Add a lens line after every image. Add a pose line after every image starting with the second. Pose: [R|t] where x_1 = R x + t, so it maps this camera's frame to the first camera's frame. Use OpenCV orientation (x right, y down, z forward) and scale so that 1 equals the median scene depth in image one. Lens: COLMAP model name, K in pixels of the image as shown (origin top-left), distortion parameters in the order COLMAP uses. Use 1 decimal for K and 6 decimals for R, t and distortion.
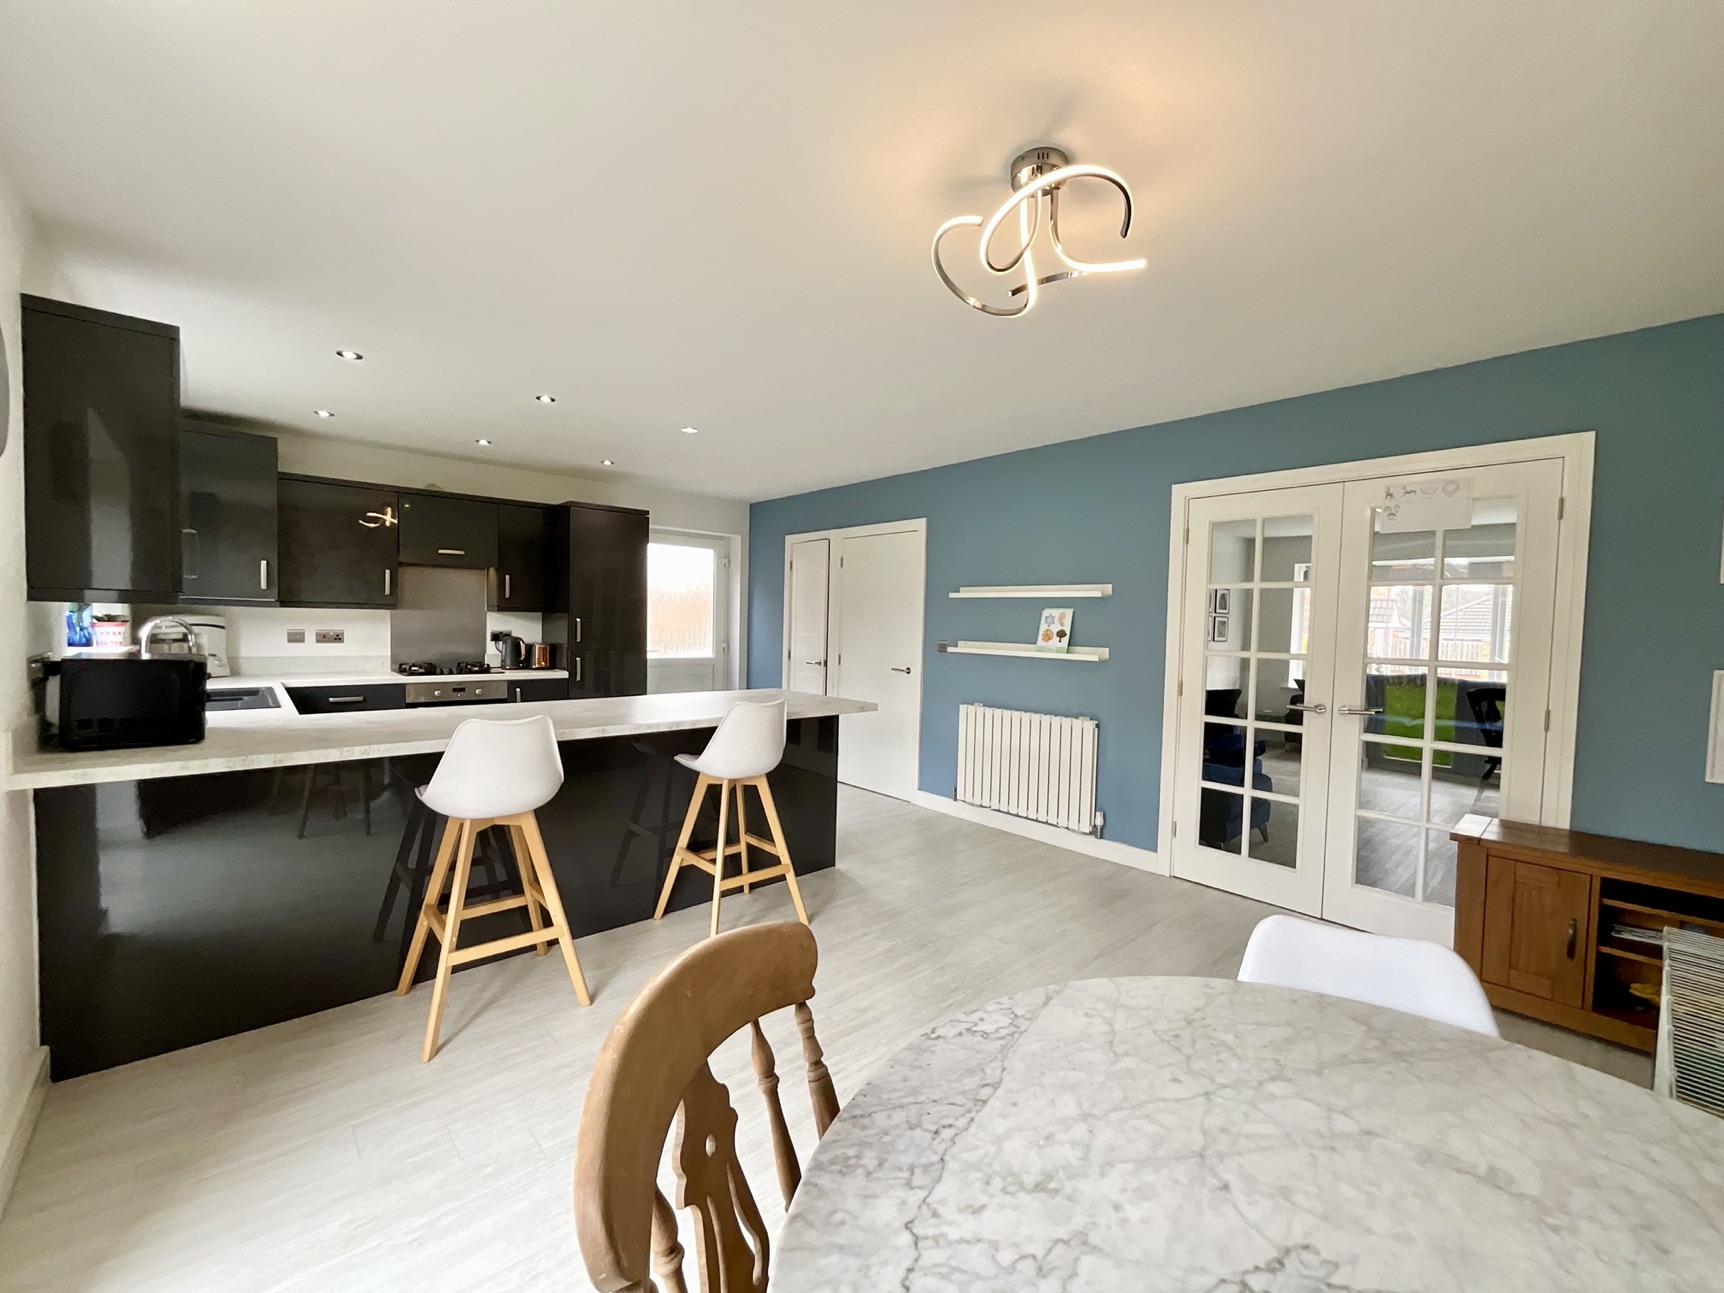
lens RADIAL K [[709.8, 0, 857.7], [0, 709.8, 642.9], [0, 0, 1]] dist [0.003224, 0.001189]
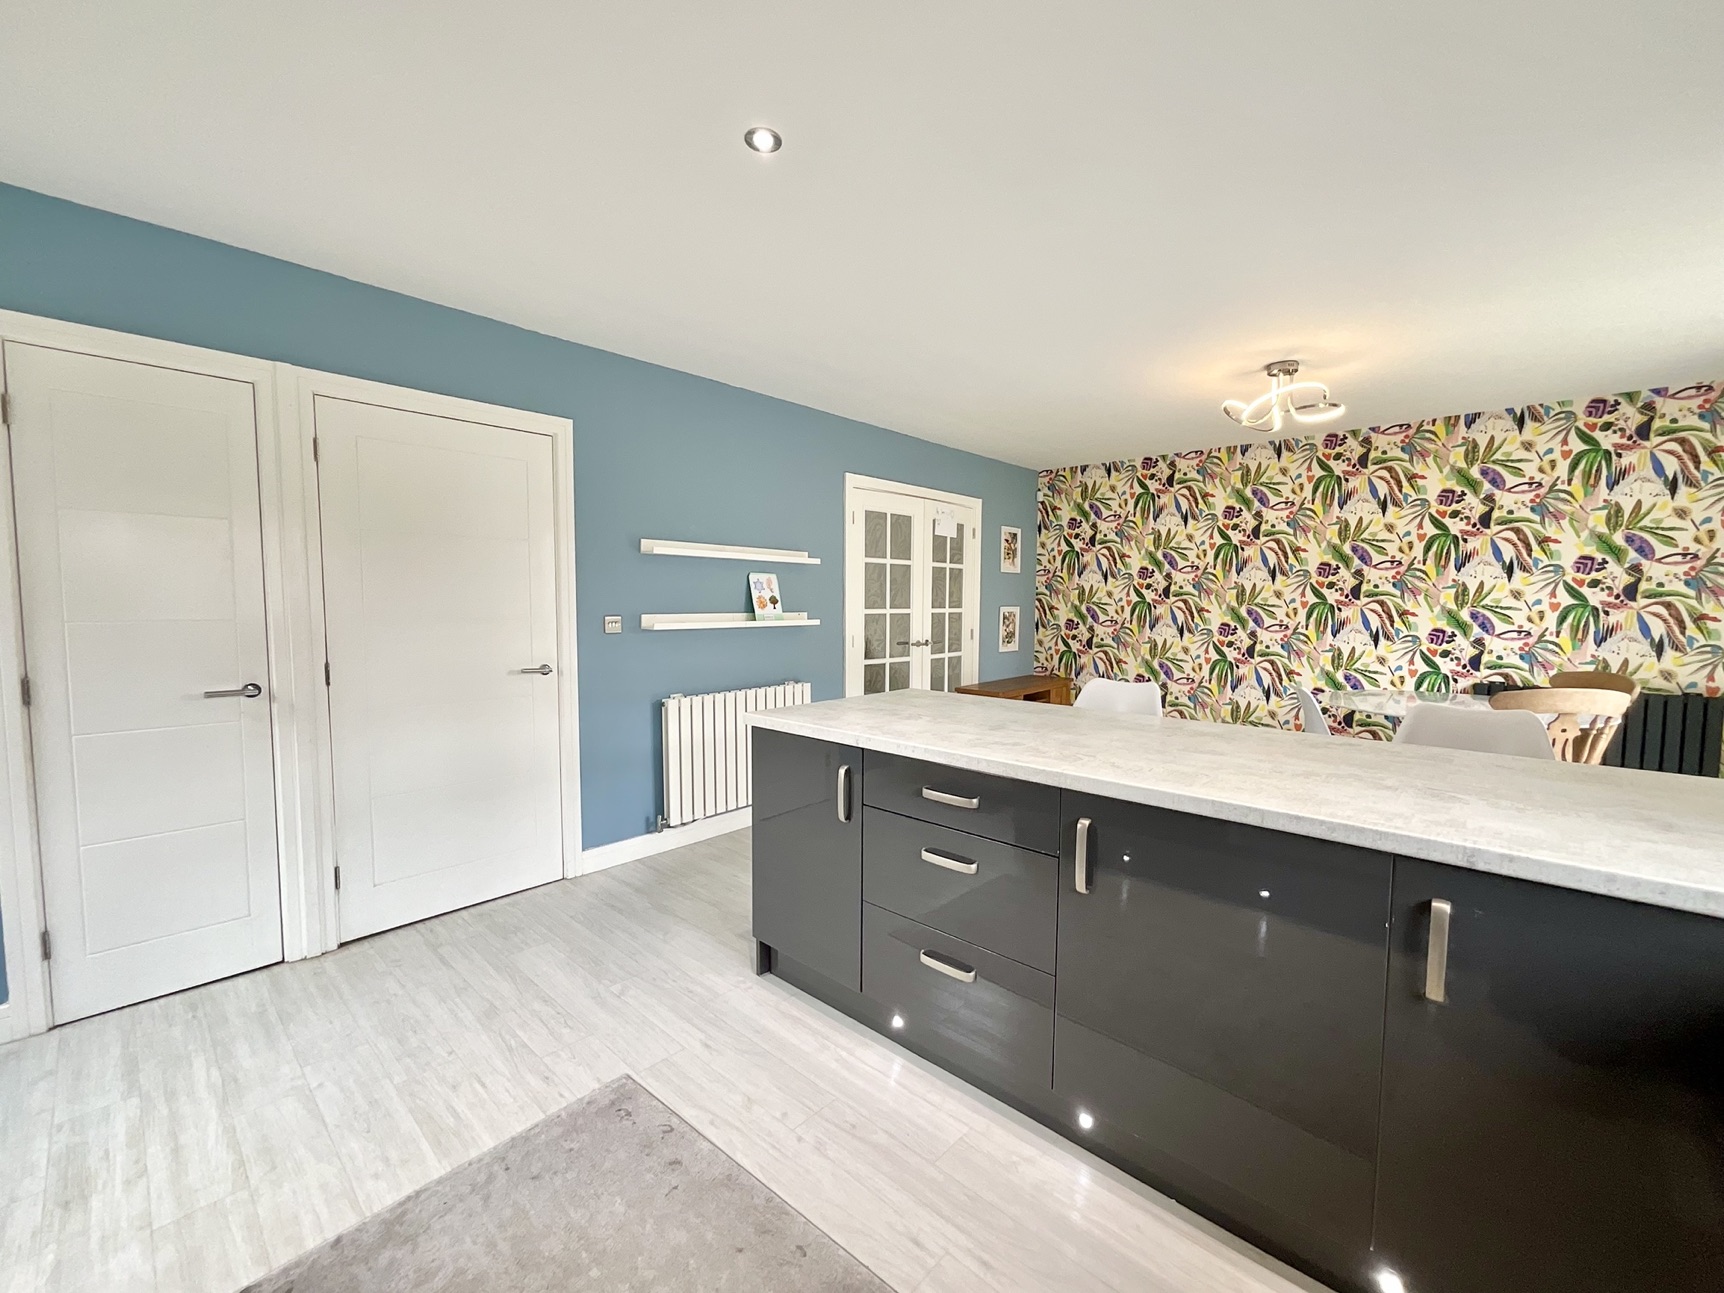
lens RADIAL K [[709.8, 0, 850.4], [0, 709.8, 646.7], [0, 0, 1]] dist [0.003224, 0.001189]
pose [[-0.074505, -0.091877, 0.992979, -0.686990], [0.023293, 0.995315, 0.093841, -0.038345], [-0.996949, 0.030121, -0.072015, 0.985649]]
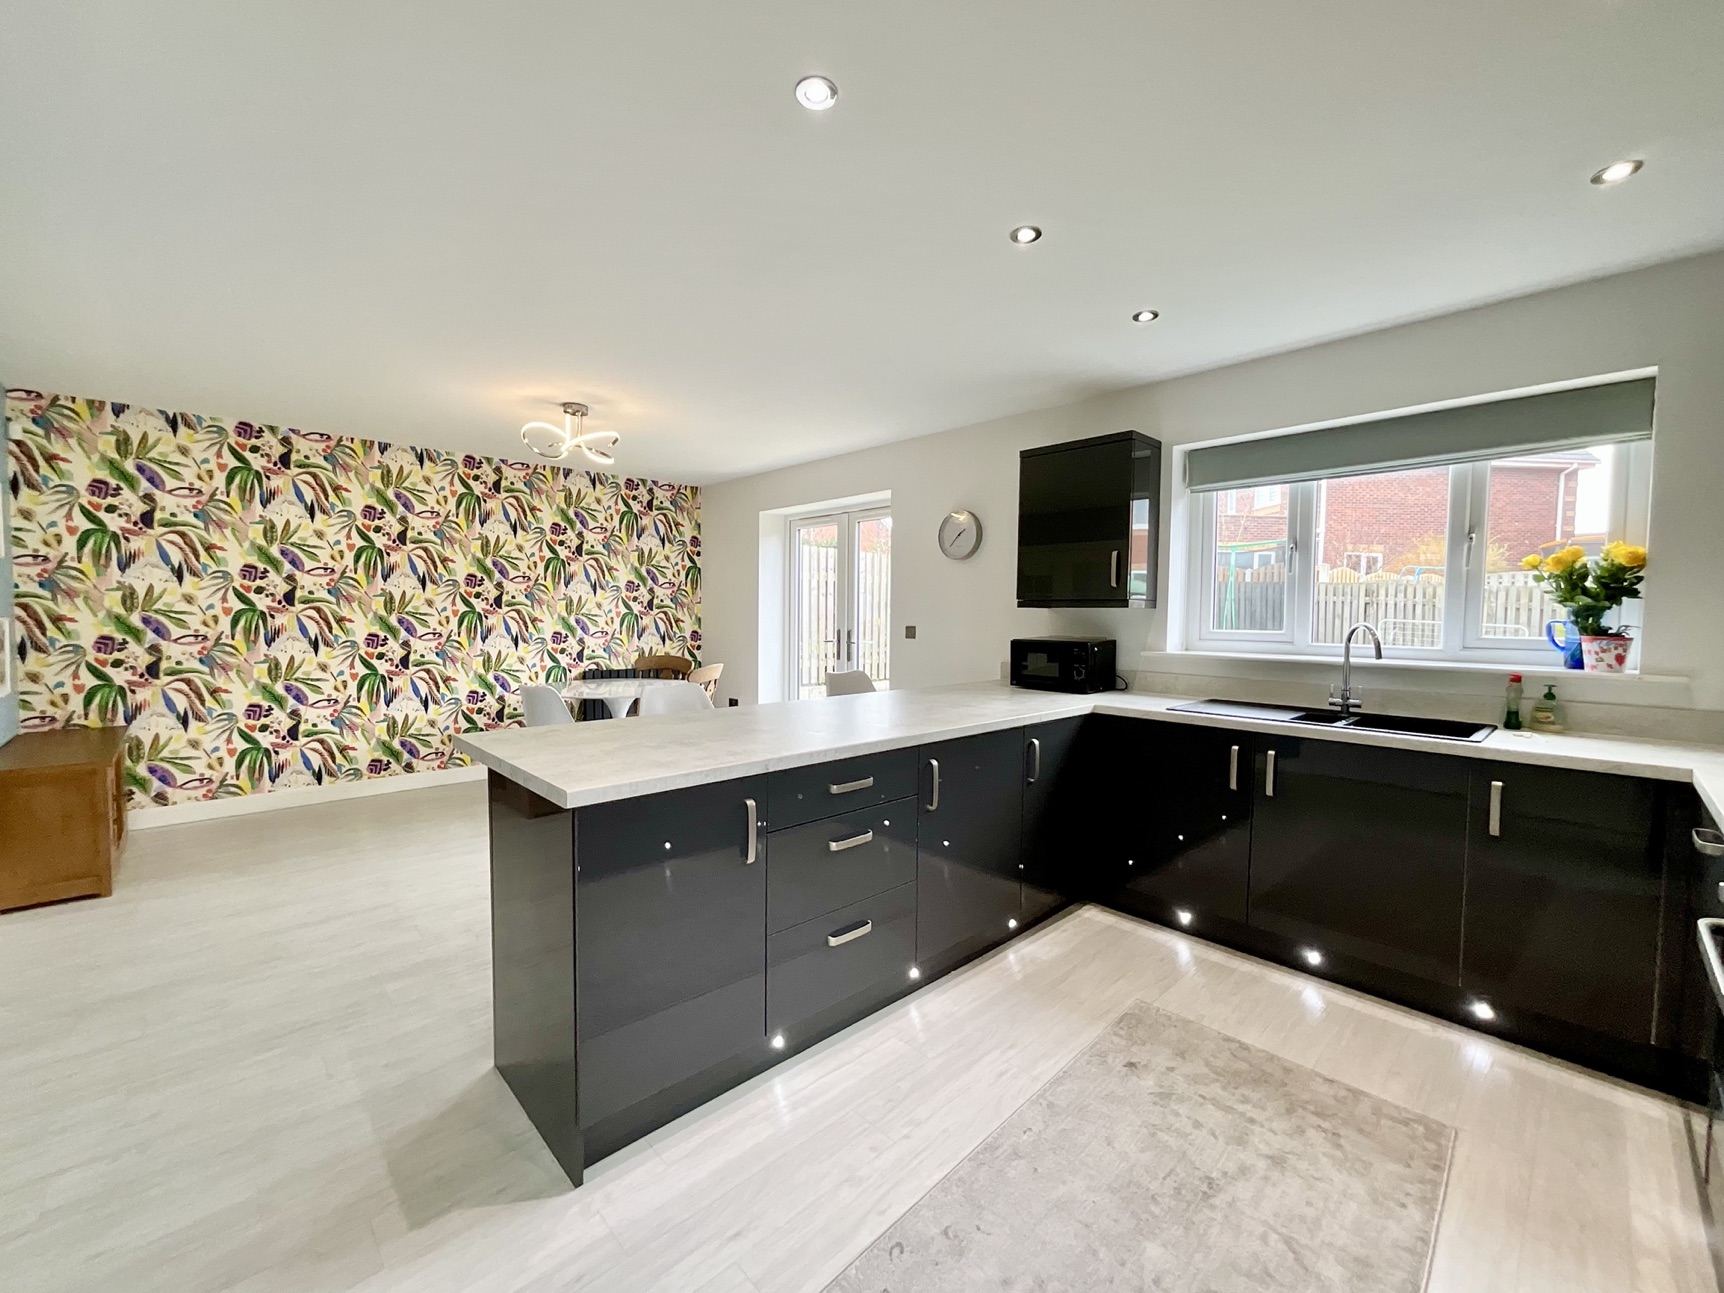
lens RADIAL K [[709.8, 0, 857.2], [0, 709.8, 659.0], [0, 0, 1]] dist [0.003224, 0.001189]
pose [[-0.999277, -0.032888, -0.019082, -0.294753], [-0.034547, 0.994936, 0.094391, -0.040651], [0.015881, 0.094982, -0.995352, 1.352518]]
